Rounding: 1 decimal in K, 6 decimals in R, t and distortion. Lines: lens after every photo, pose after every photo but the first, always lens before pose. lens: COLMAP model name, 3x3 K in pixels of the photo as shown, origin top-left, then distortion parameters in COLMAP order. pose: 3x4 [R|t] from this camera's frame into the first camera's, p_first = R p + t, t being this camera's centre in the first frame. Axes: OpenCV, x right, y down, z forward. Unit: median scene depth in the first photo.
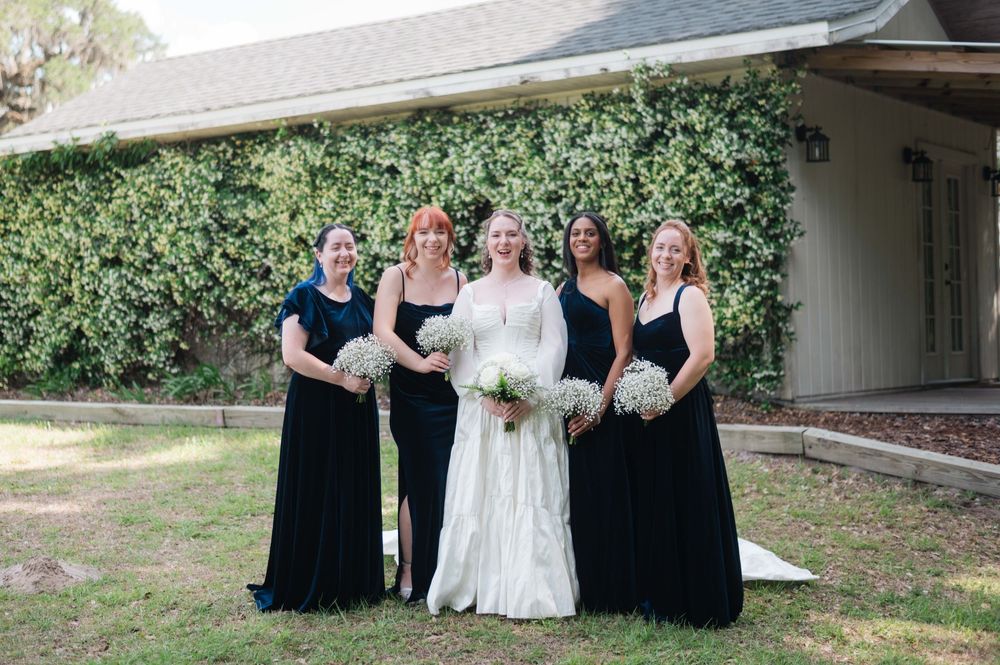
lens RADIAL K [[1852.9, 0, 500.0], [0, 1852.9, 332.5], [0, 0, 1]] dist [-0.031409, -0.170844]
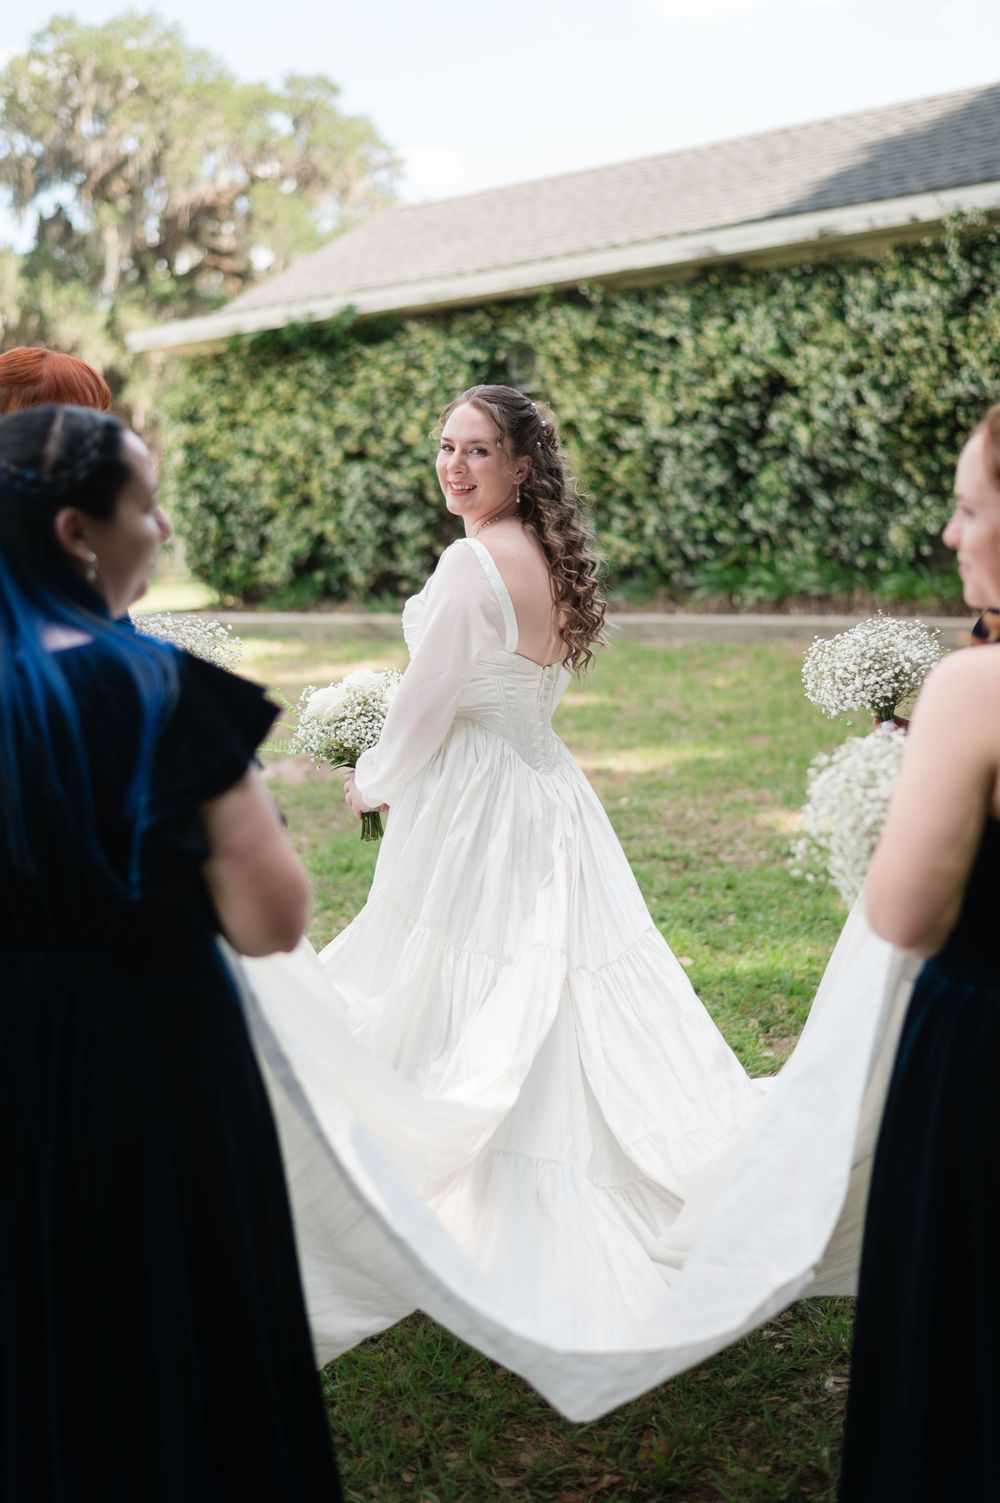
lens RADIAL K [[2491.9, 0, 500.0], [0, 2491.9, 751.5], [0, 0, 1]] dist [0.005745, -0.018388]
pose [[0.989342, -0.010145, -0.145257, 0.028892], [0.022650, 0.996149, 0.084698, 0.002903], [0.143838, -0.087085, 0.985762, -0.175044]]
